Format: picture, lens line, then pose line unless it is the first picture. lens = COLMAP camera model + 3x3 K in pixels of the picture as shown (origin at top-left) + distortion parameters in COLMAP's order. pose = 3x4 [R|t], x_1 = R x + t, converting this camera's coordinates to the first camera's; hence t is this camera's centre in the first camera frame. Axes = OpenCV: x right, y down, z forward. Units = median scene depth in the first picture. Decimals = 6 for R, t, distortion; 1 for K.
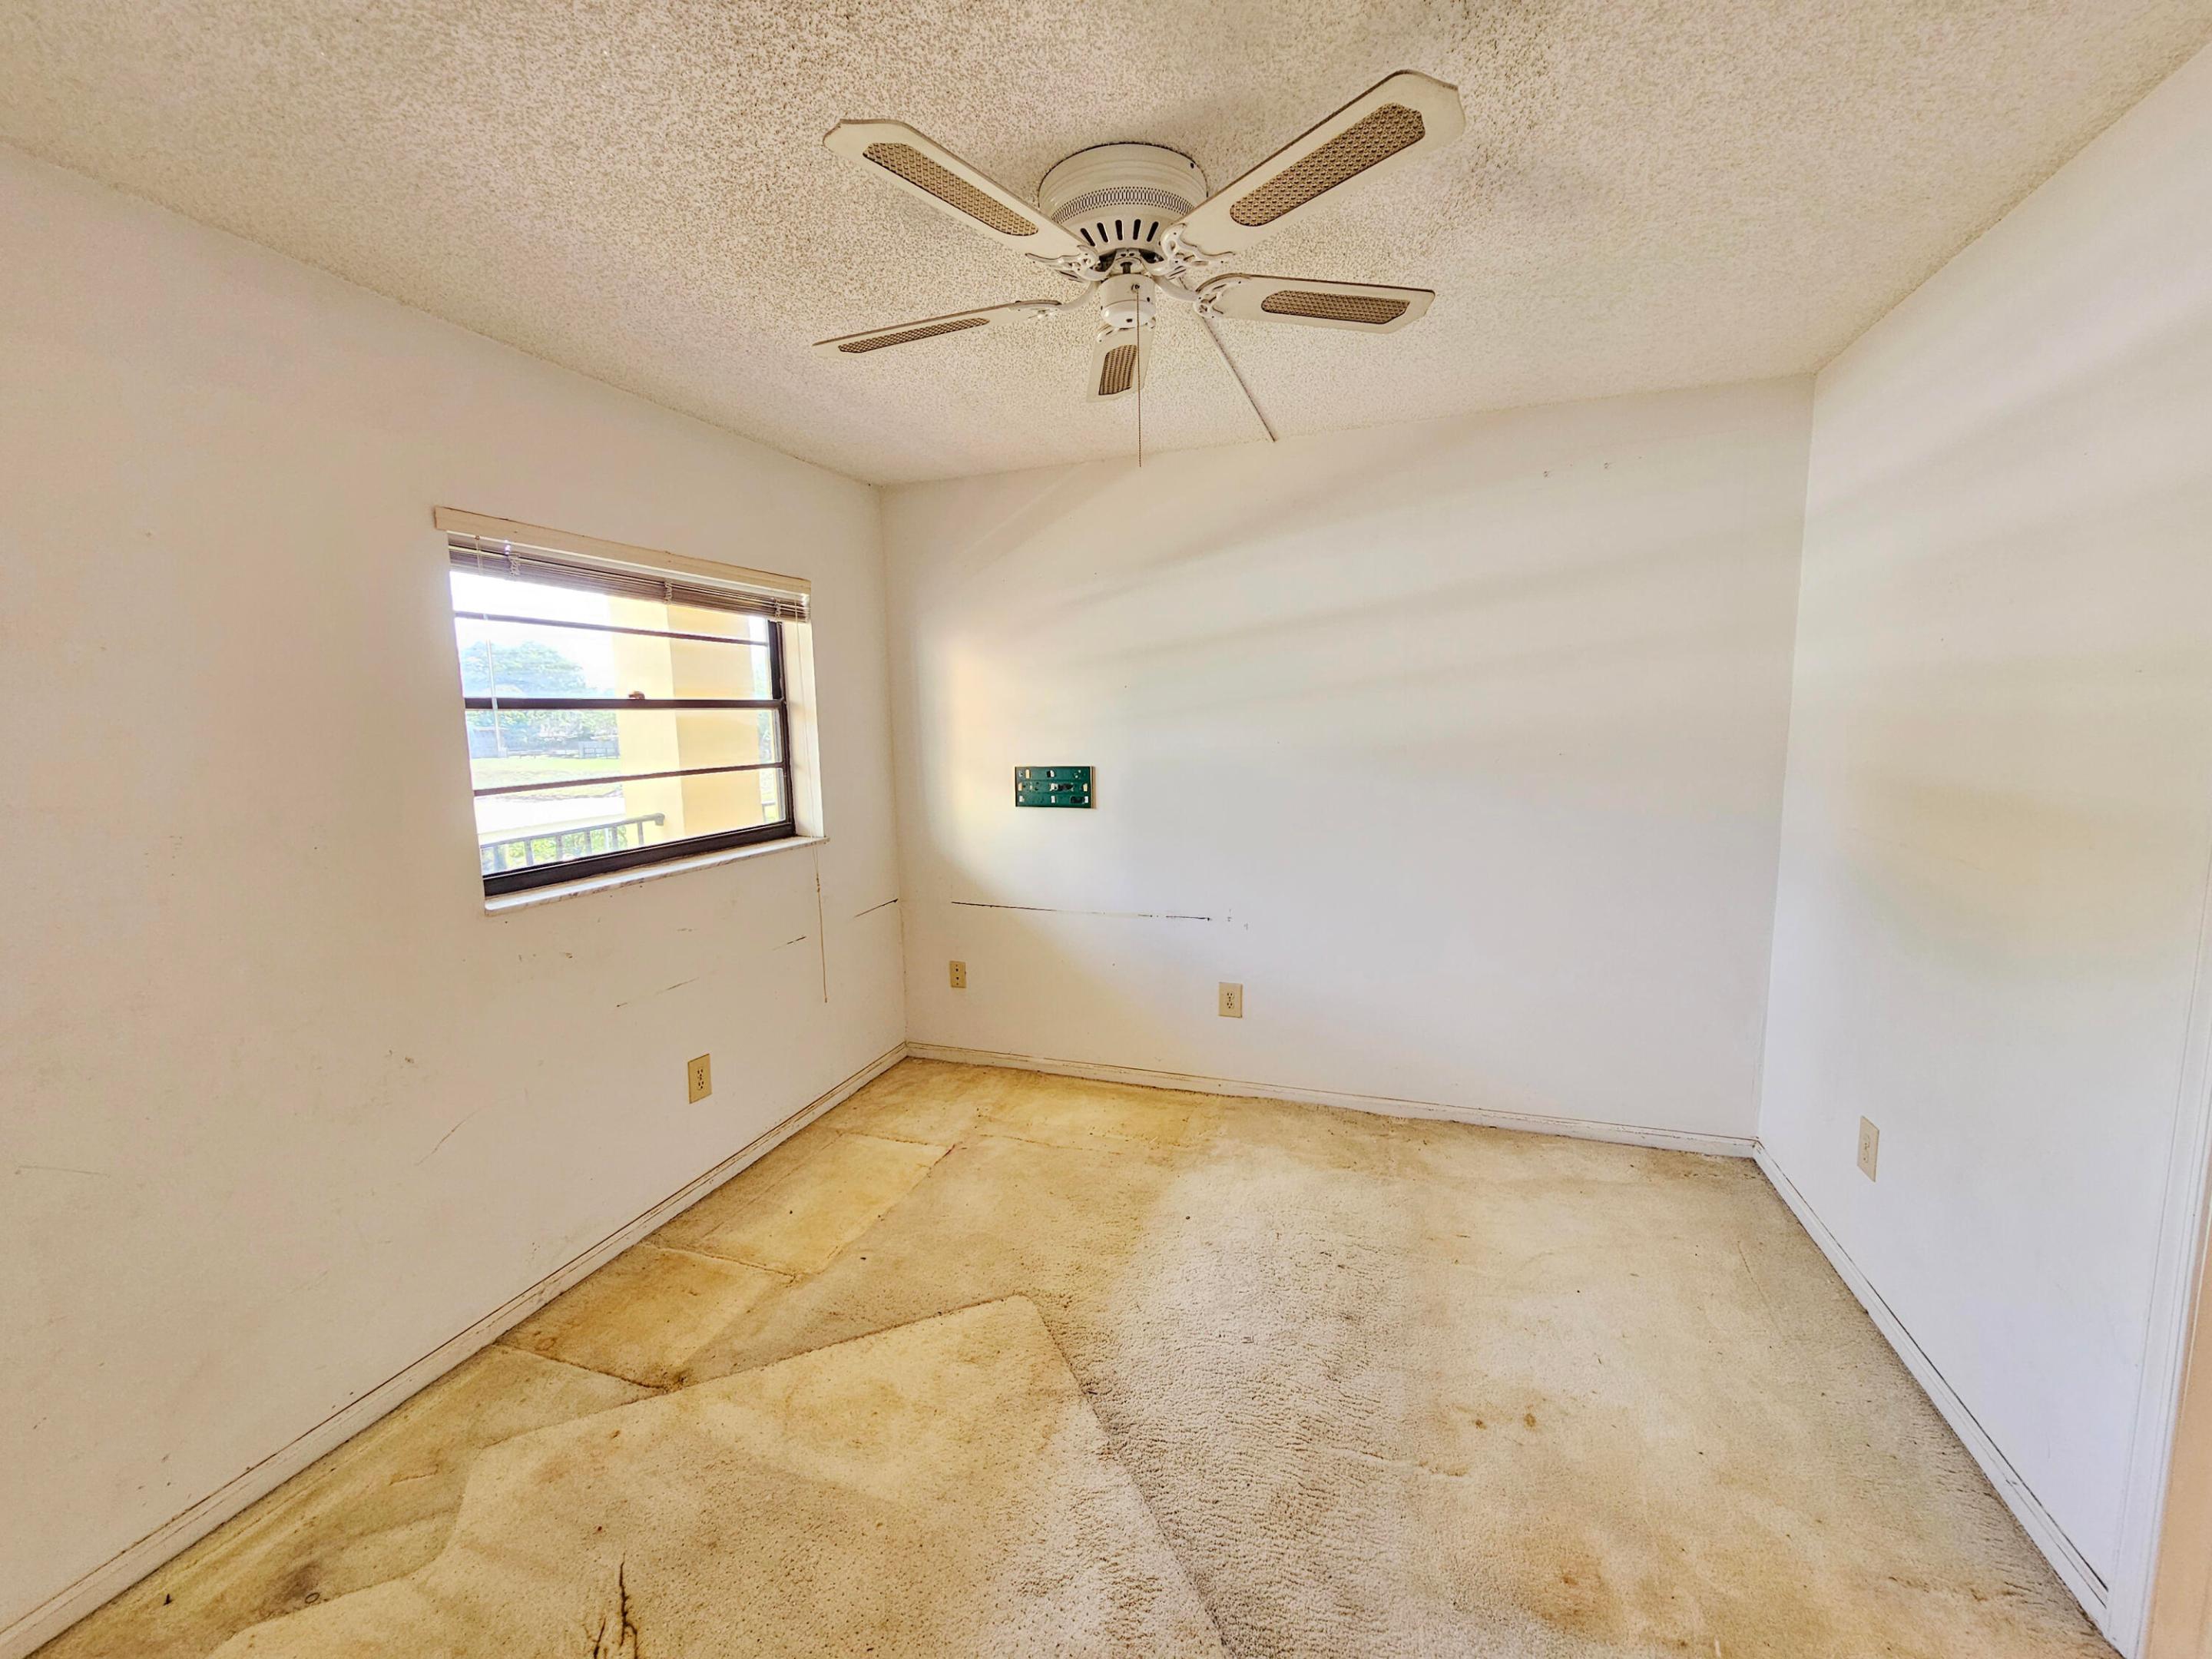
lens RADIAL K [[899.7, 0, 1099.3], [0, 899.7, 825.4], [0, 0, 1]] dist [0.006000, 0.000509]
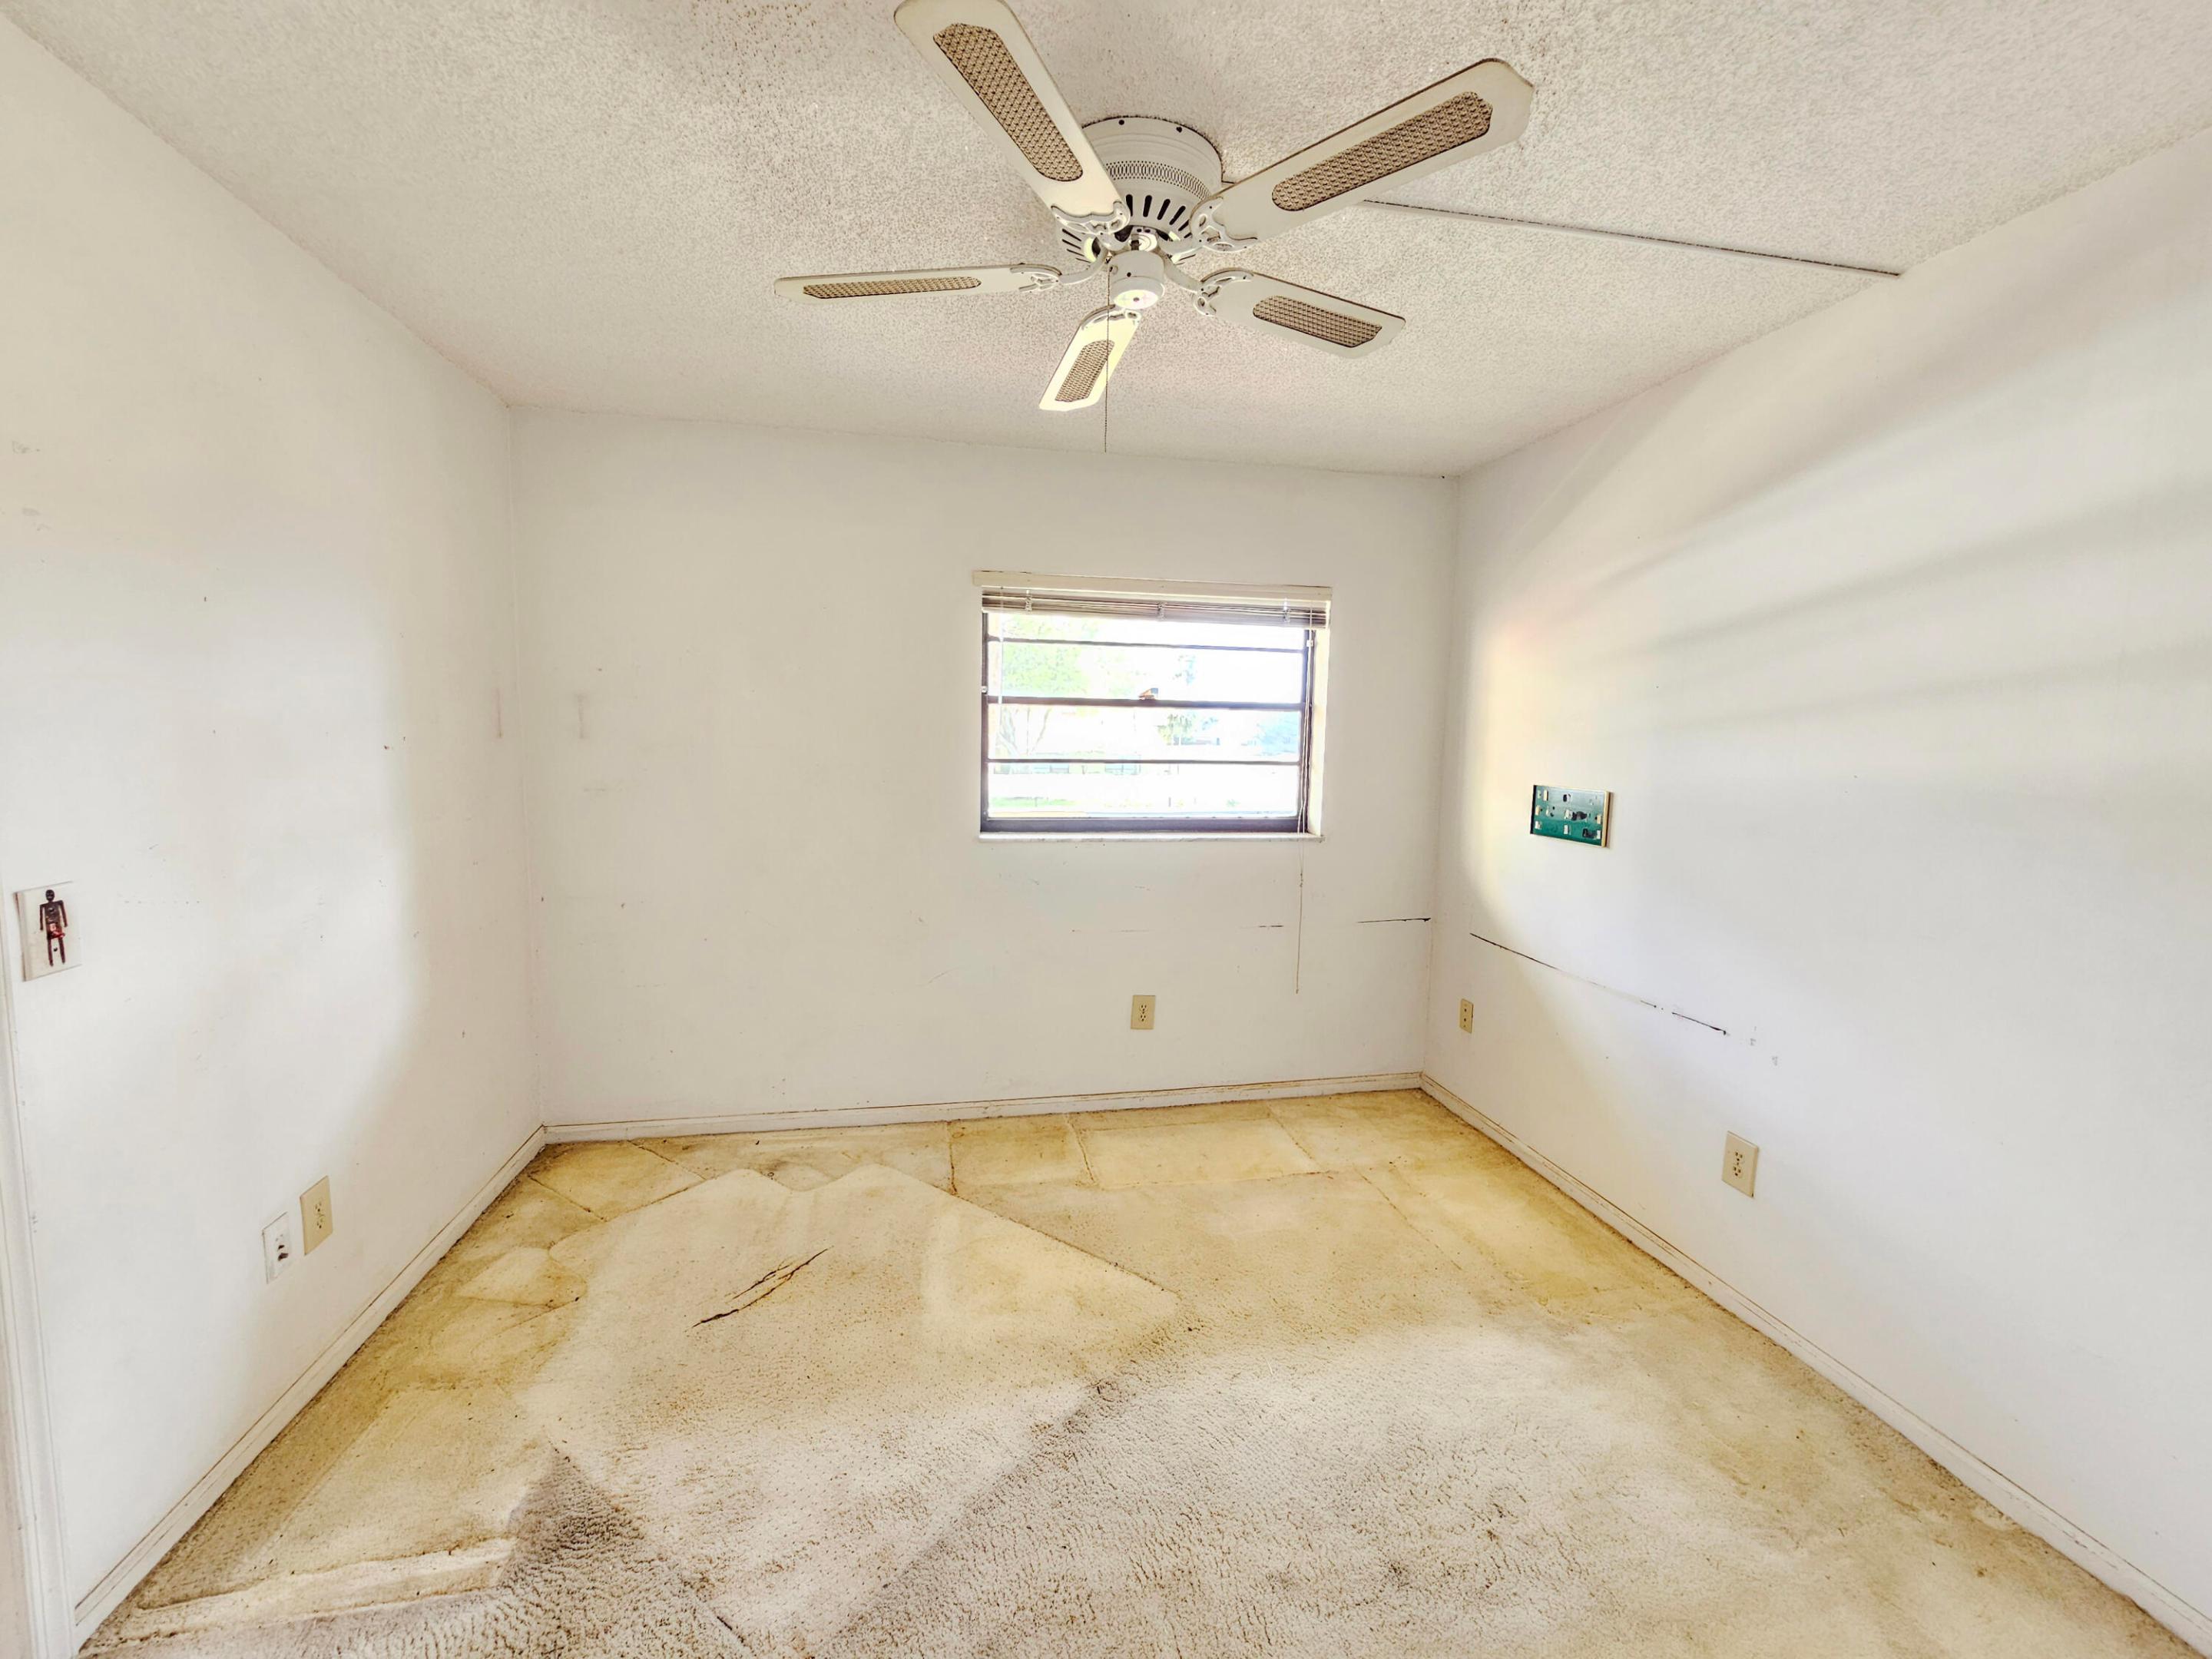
lens RADIAL K [[899.7, 0, 1099.3], [0, 899.7, 825.4], [0, 0, 1]] dist [0.006000, 0.000509]
pose [[0.516360, 0.119570, -0.847983, 0.491446], [-0.134080, 0.989281, 0.057849, -0.027996], [0.845810, 0.083826, 0.526857, 0.274916]]
